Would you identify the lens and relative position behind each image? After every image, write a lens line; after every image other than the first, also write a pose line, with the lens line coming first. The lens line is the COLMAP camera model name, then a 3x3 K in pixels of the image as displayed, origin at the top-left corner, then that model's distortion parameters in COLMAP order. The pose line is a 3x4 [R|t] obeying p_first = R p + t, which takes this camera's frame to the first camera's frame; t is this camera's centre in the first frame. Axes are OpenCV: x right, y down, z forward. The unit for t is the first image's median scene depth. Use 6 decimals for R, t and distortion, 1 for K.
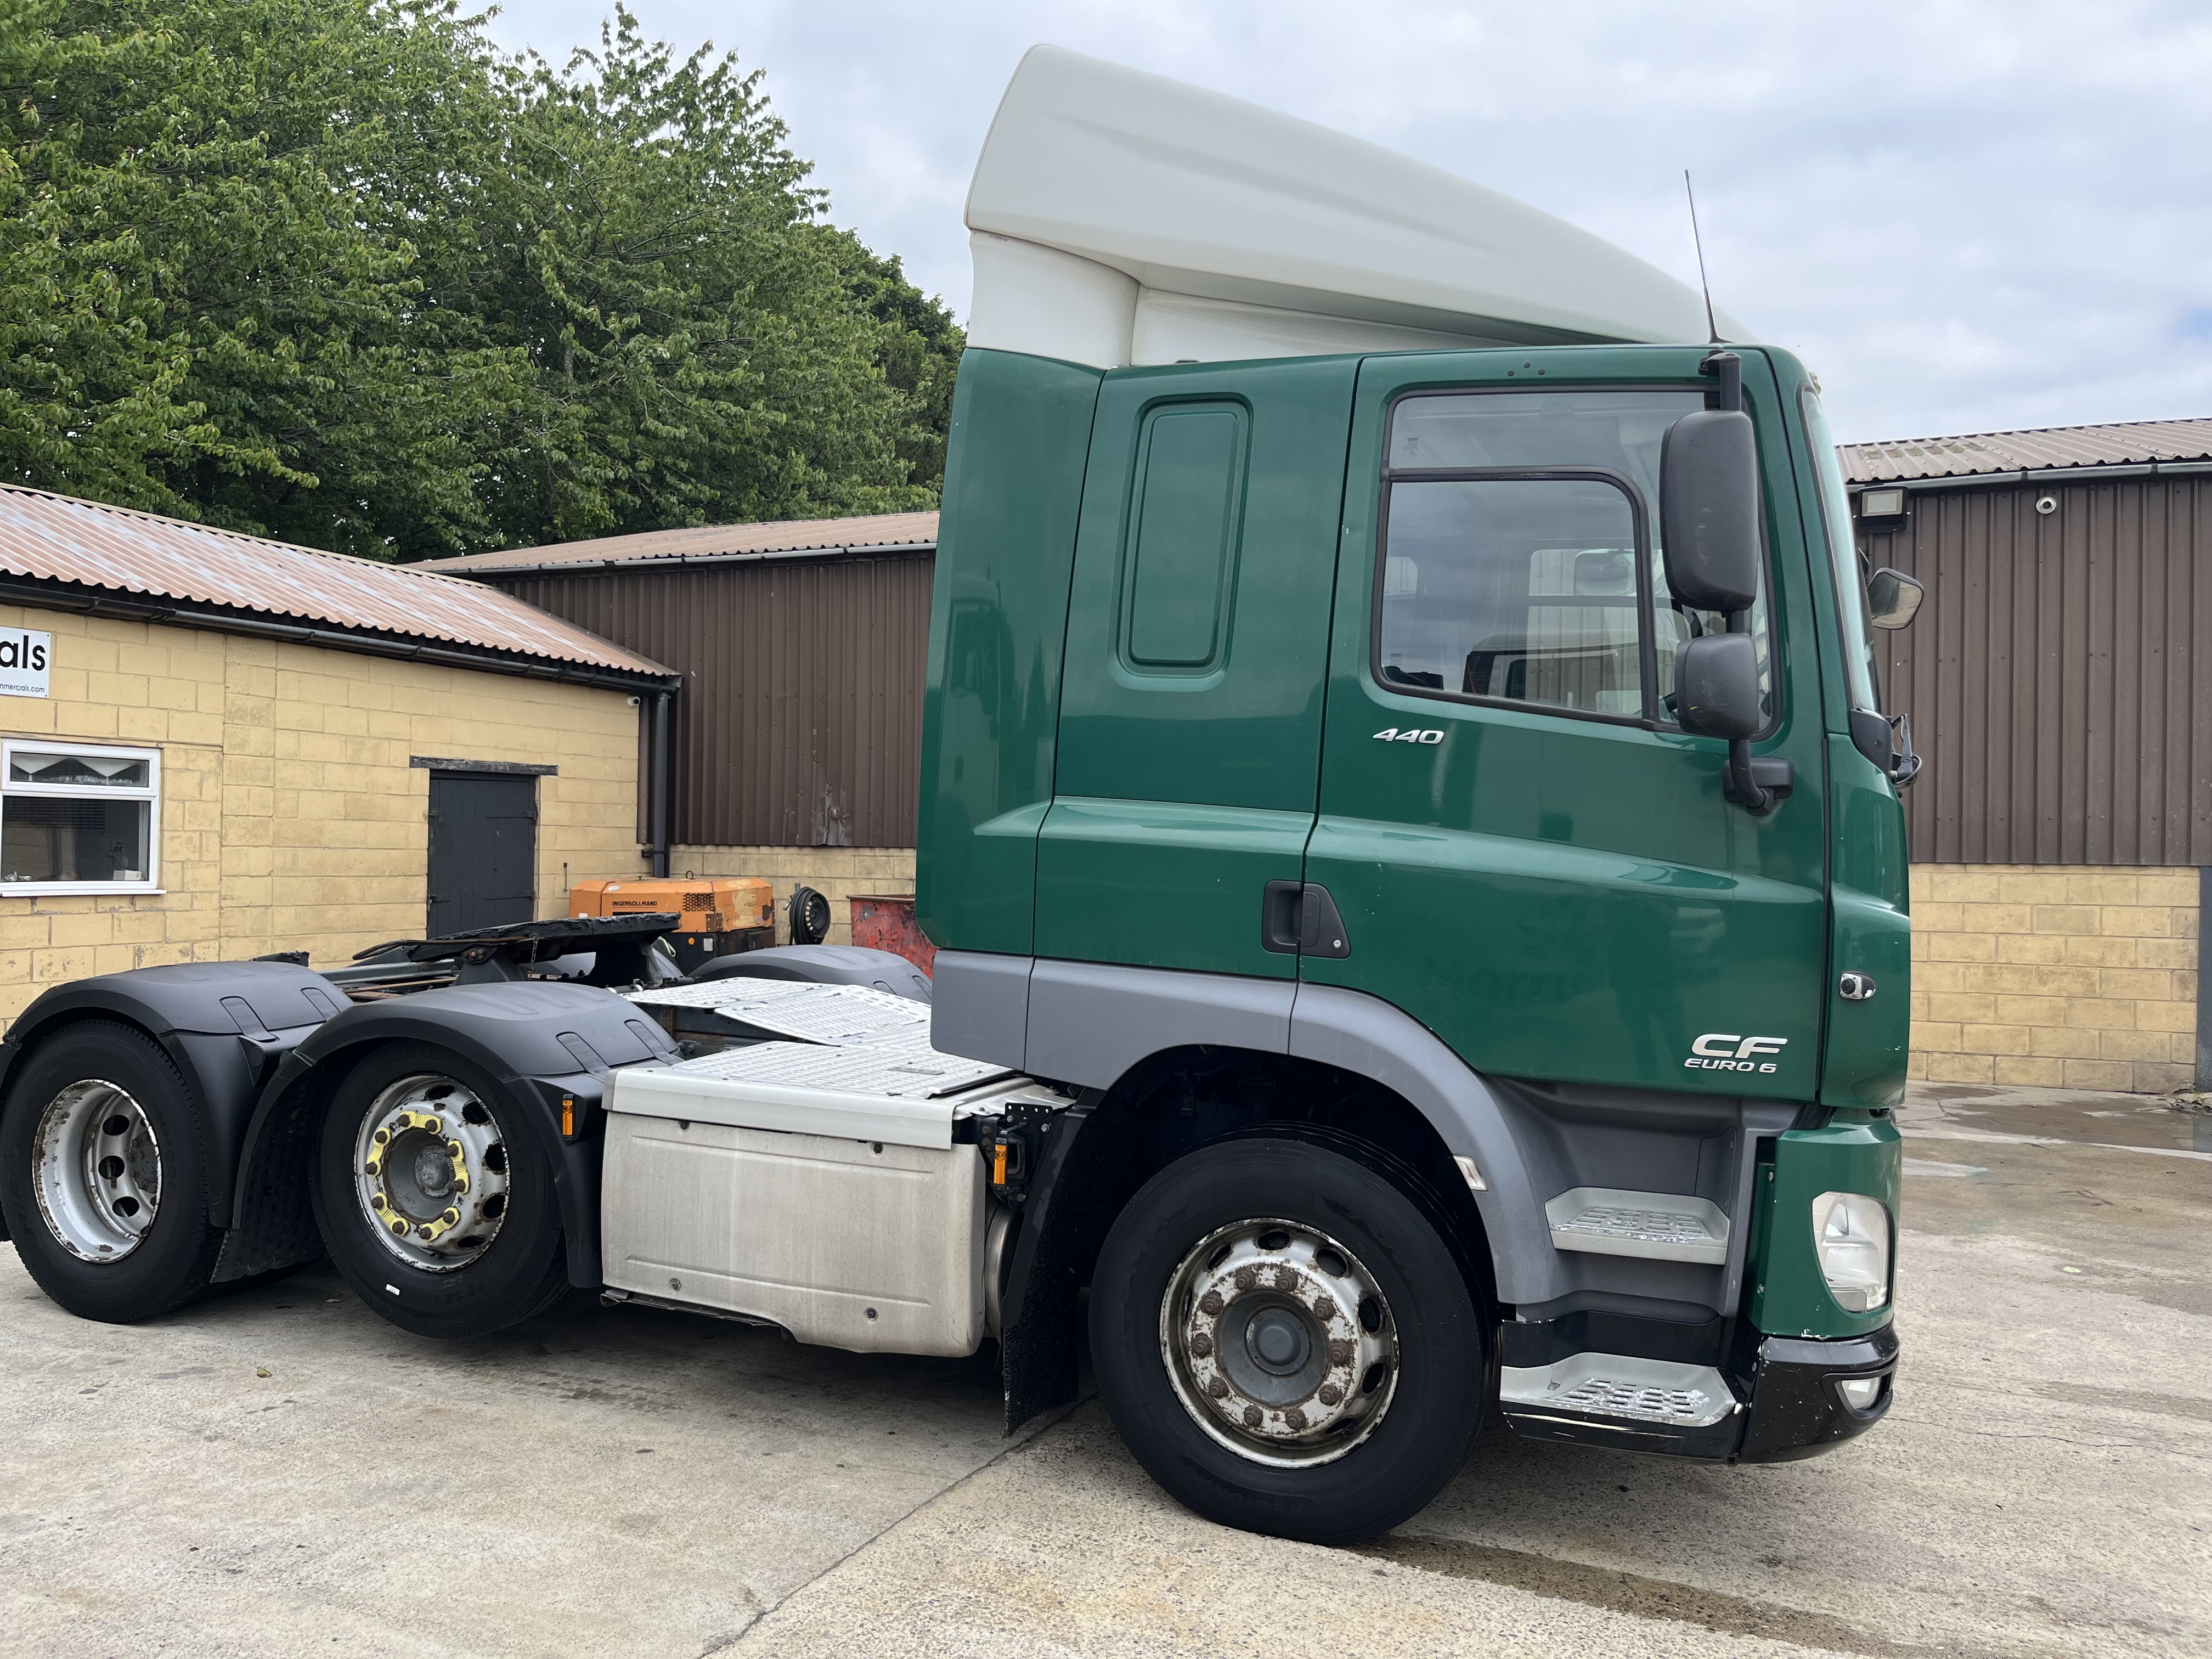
lens RADIAL K [[1671.0, 0, 1120.3], [0, 1671.0, 840.7], [0, 0, 1]] dist [0.042104, -0.034460]
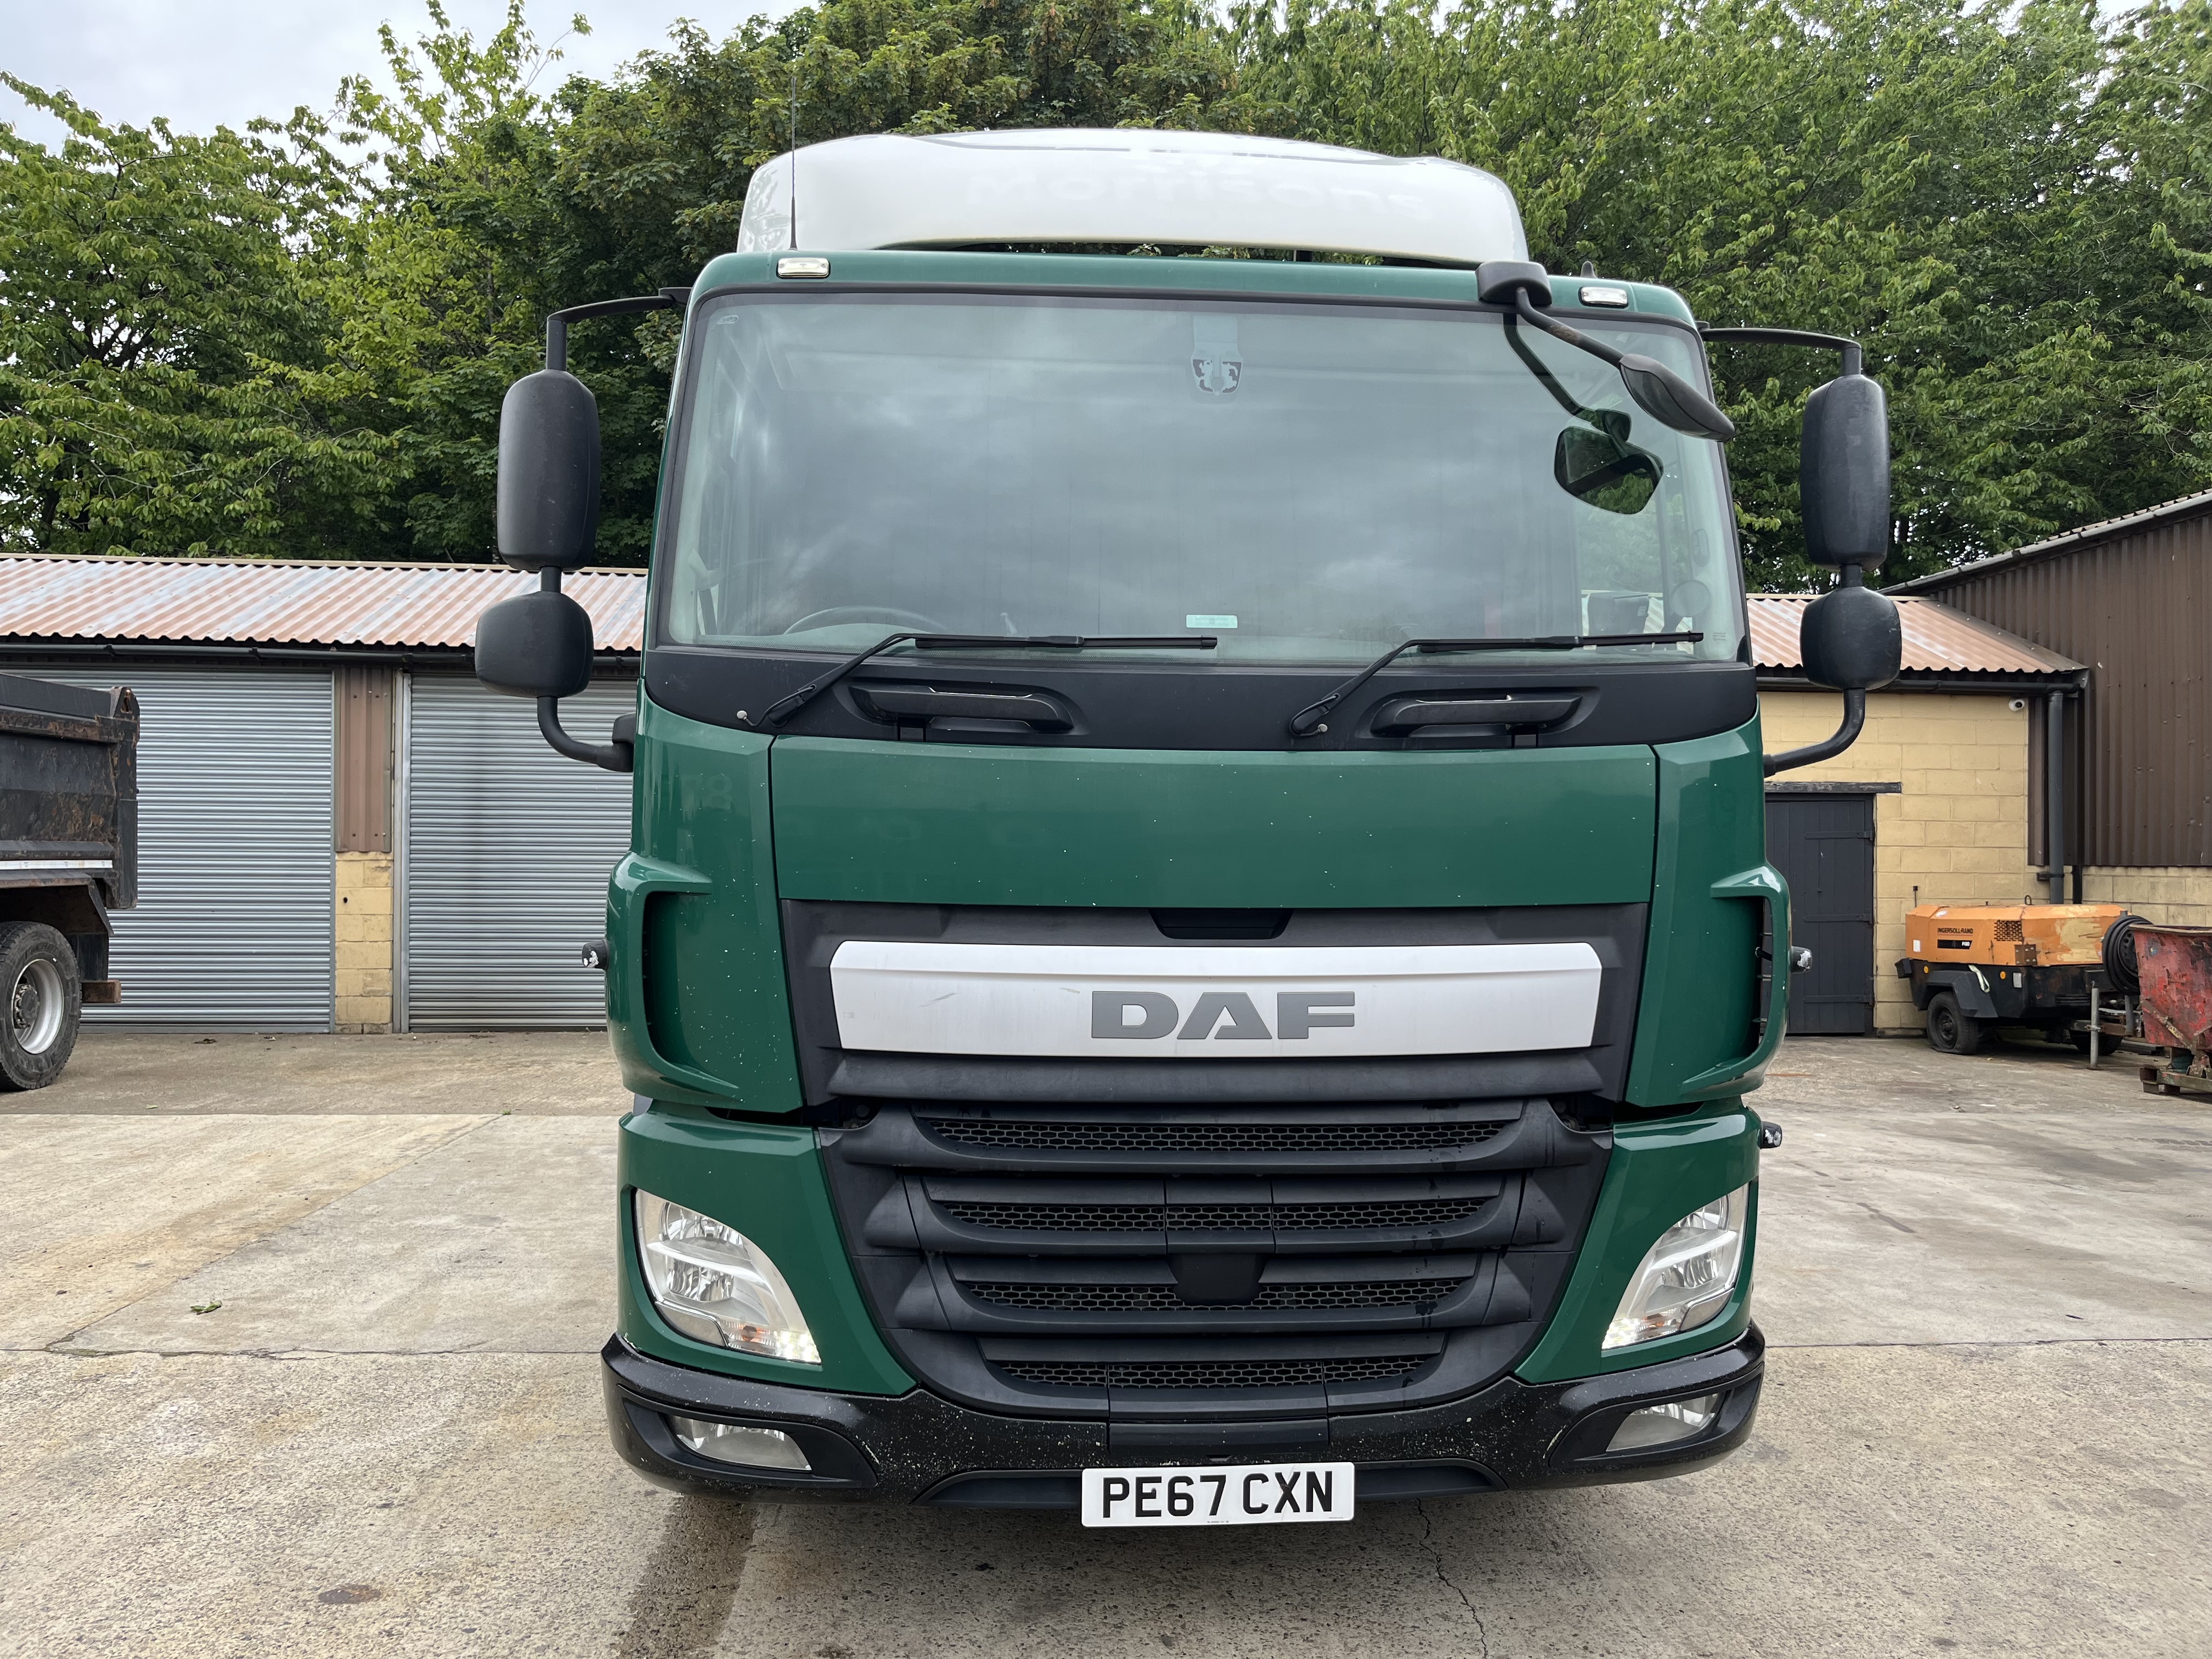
lens RADIAL K [[1671.0, 0, 1120.7], [0, 1671.0, 819.2], [0, 0, 1]] dist [0.042104, -0.034460]
pose [[0.457245, -0.034909, -0.888655, 0.304361], [0.002695, 0.999279, -0.037868, 0.010434], [0.889336, 0.014920, 0.457010, 0.183714]]
